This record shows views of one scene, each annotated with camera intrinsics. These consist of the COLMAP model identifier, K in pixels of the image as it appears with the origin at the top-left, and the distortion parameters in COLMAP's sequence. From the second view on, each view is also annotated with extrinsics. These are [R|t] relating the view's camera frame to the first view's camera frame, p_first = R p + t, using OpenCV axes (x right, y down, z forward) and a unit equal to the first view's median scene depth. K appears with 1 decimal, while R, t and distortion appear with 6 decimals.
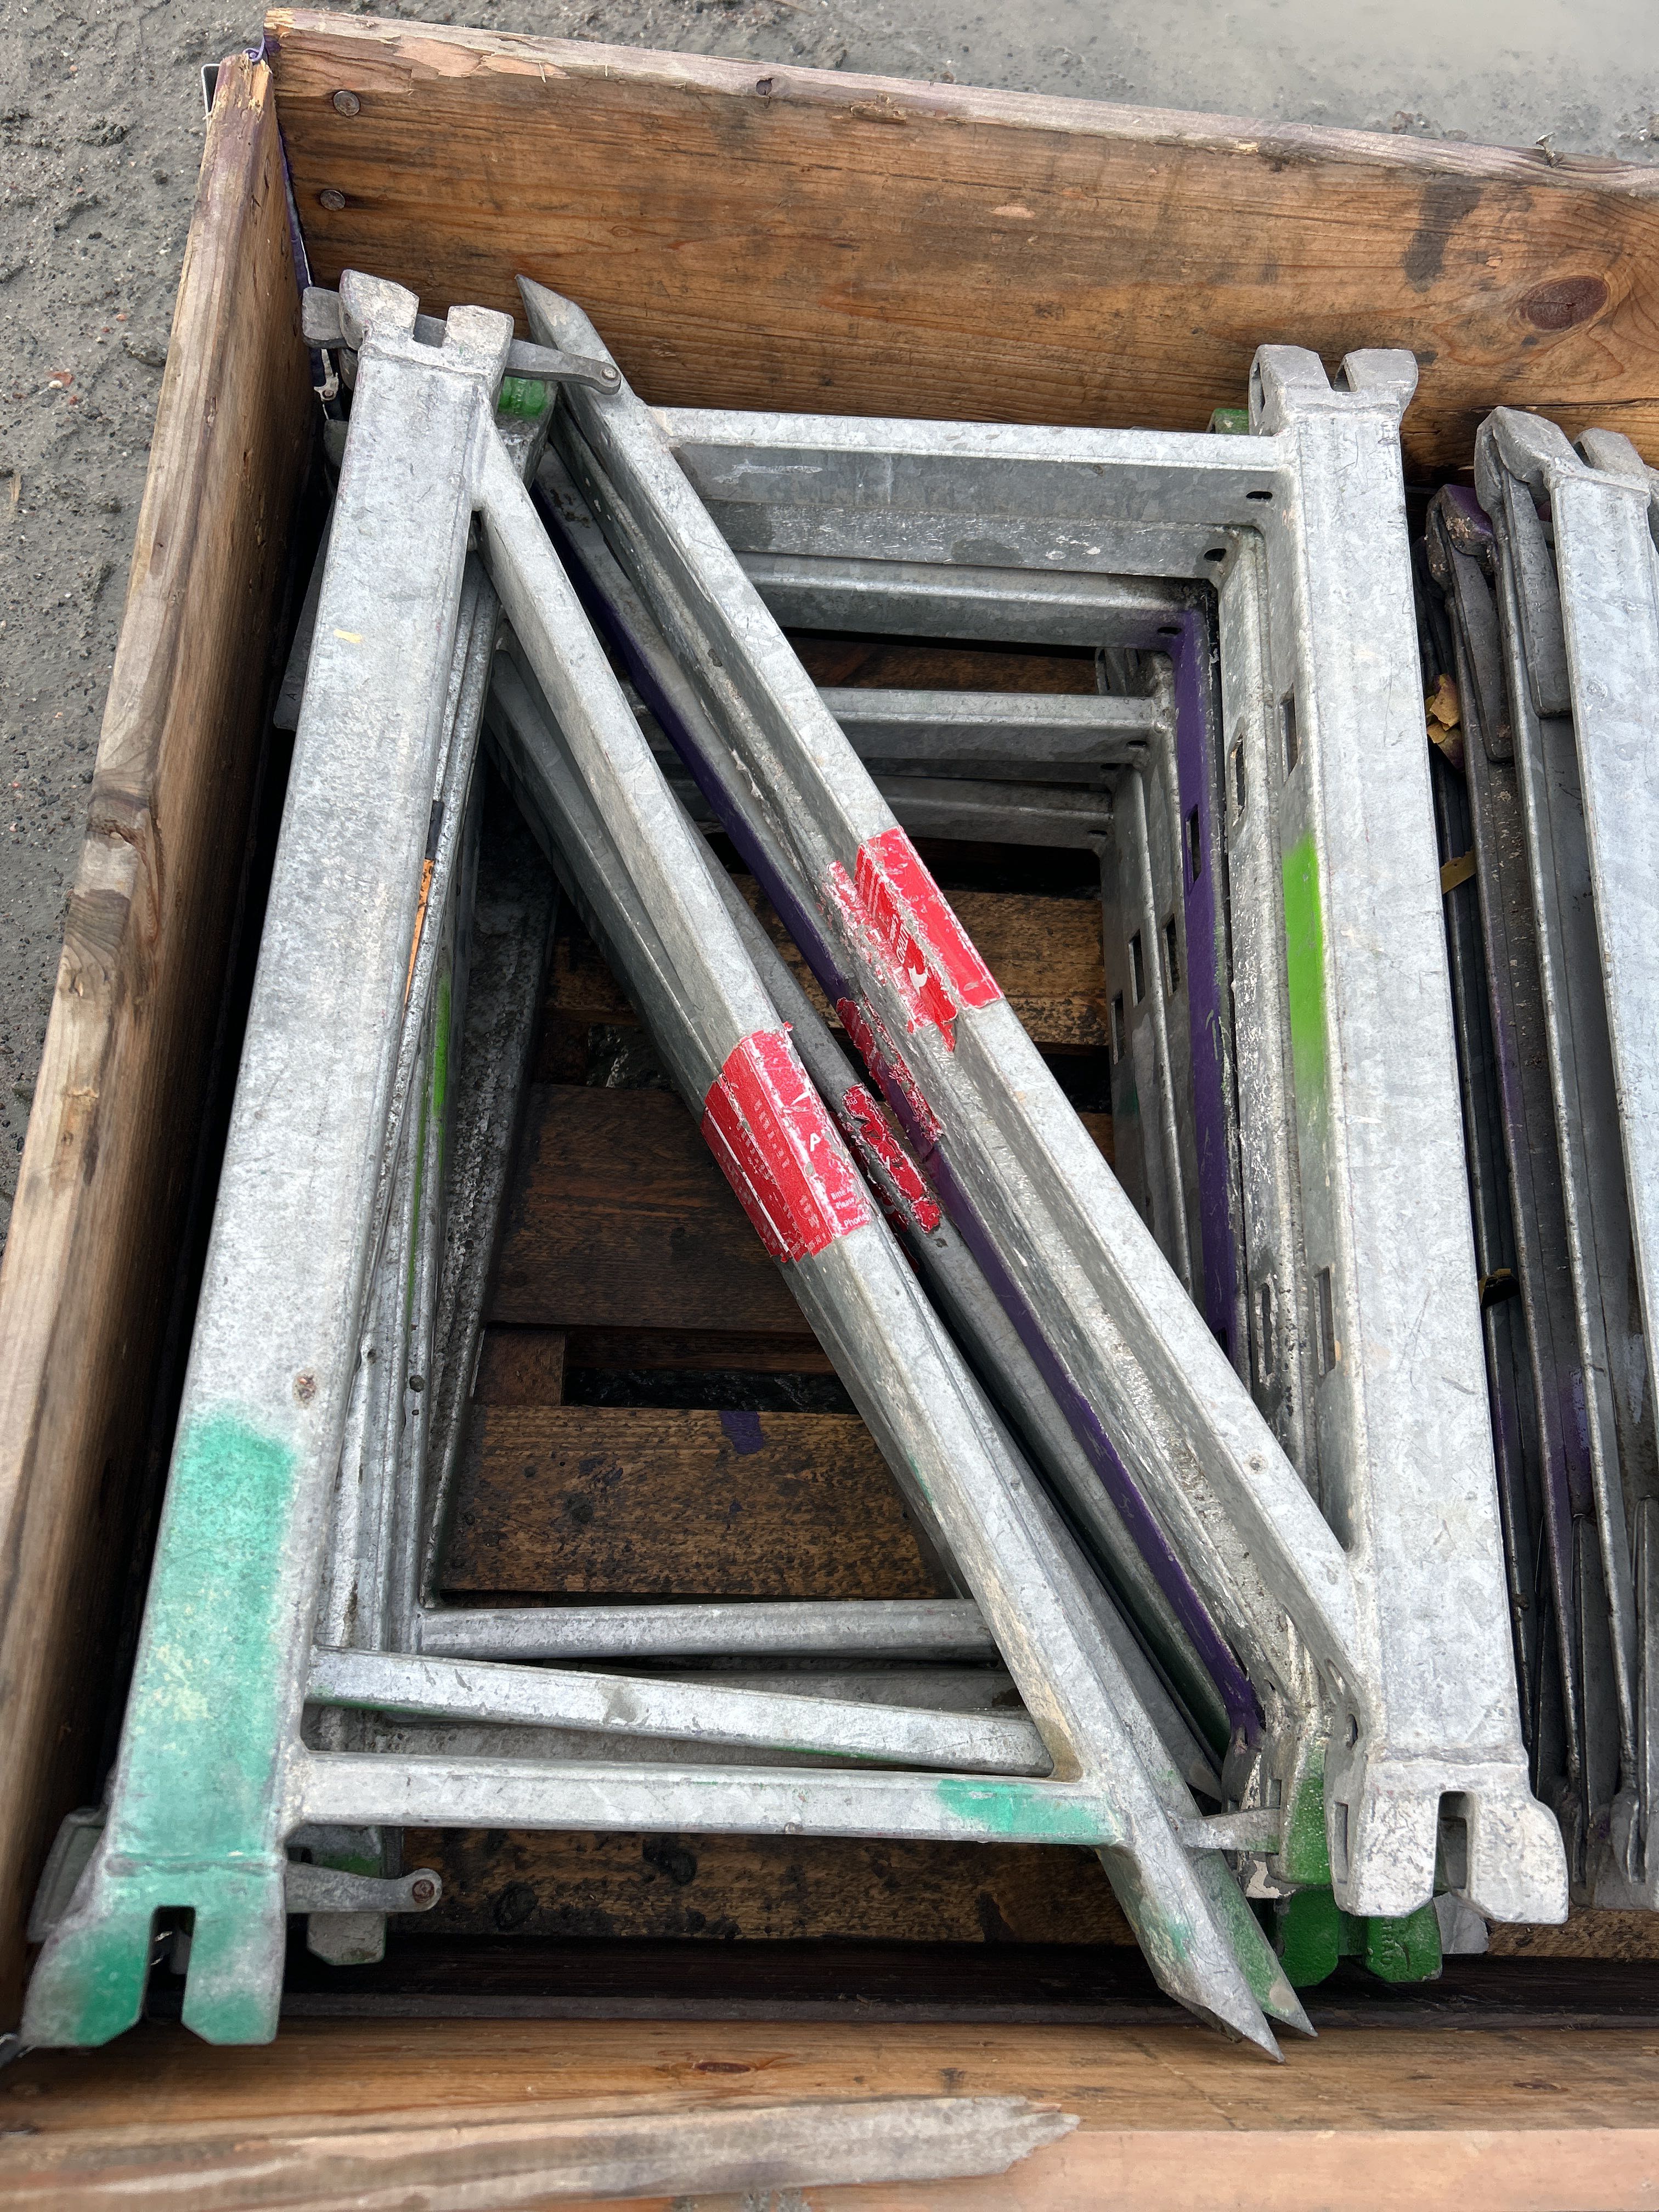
lens RADIAL K [[1686.3, 0, 822.0], [0, 1686.3, 1085.2], [0, 0, 1]] dist [0.032282, -0.044063]
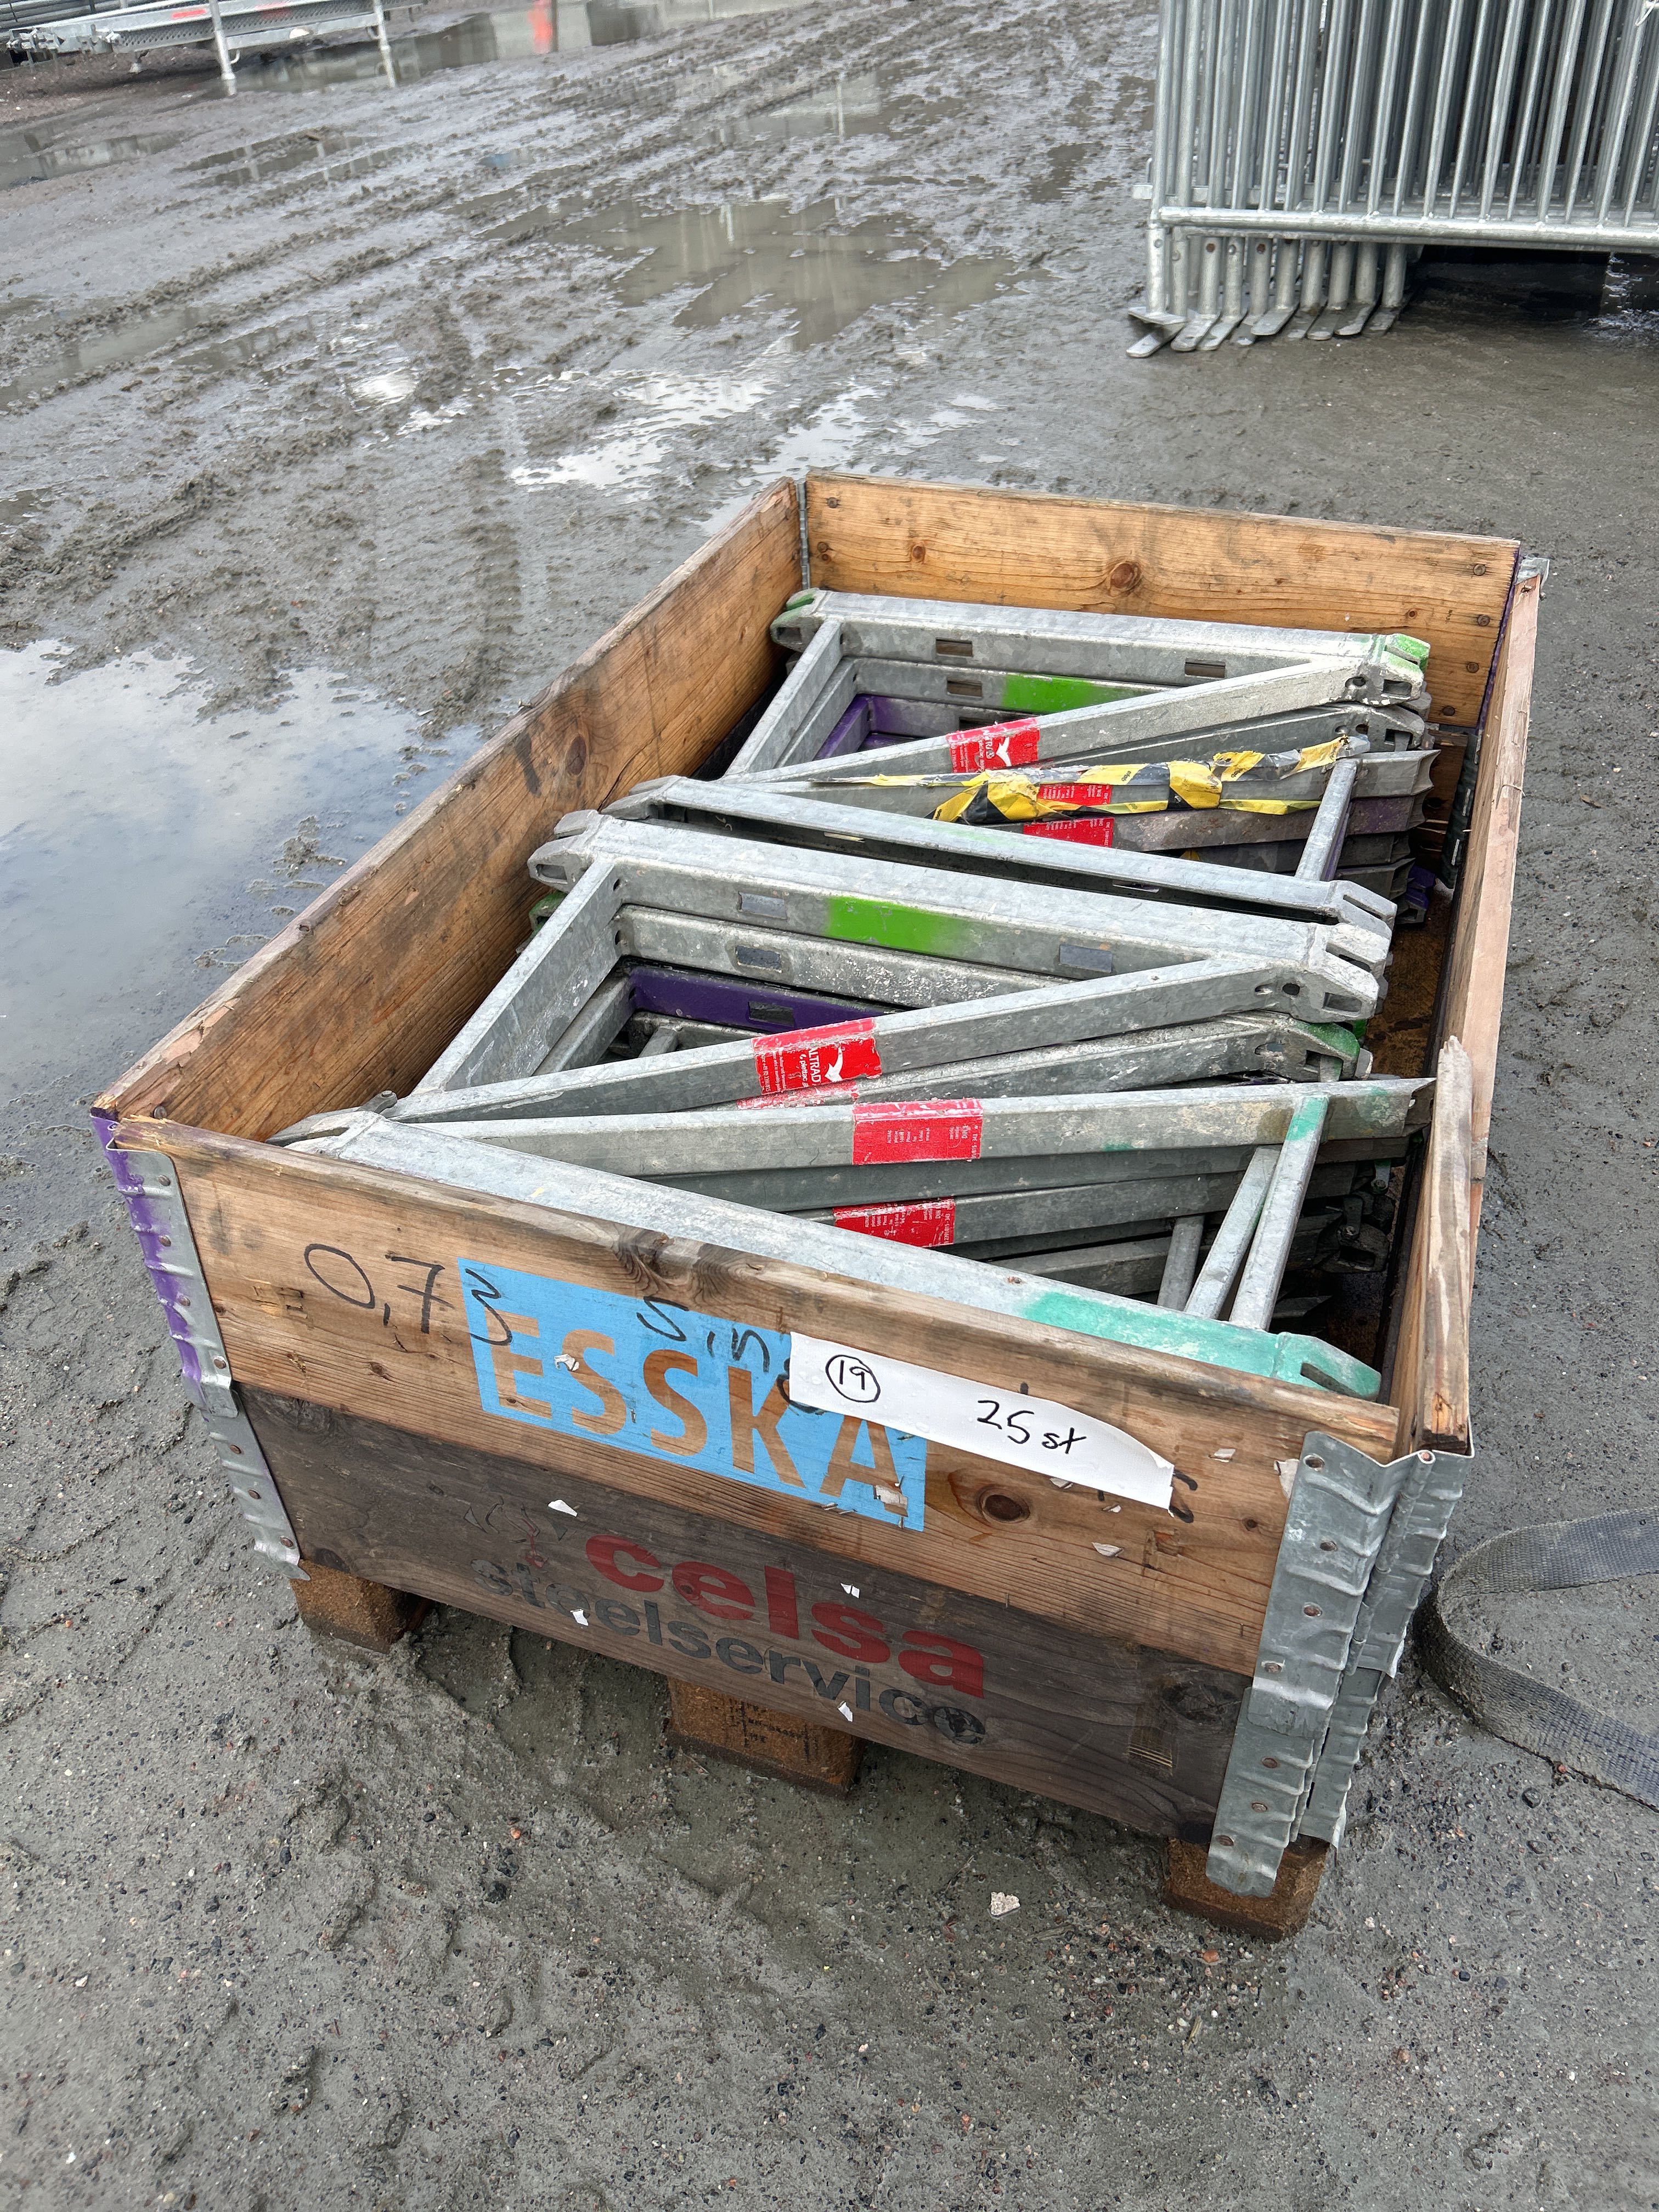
lens RADIAL K [[1686.3, 0, 822.0], [0, 1686.3, 1085.2], [0, 0, 1]] dist [0.032282, -0.044063]
pose [[0.318735, -0.683751, 0.656424, -1.037328], [0.919835, 0.390246, -0.040145, -0.002669], [-0.228718, 0.616597, 0.753323, -0.250244]]
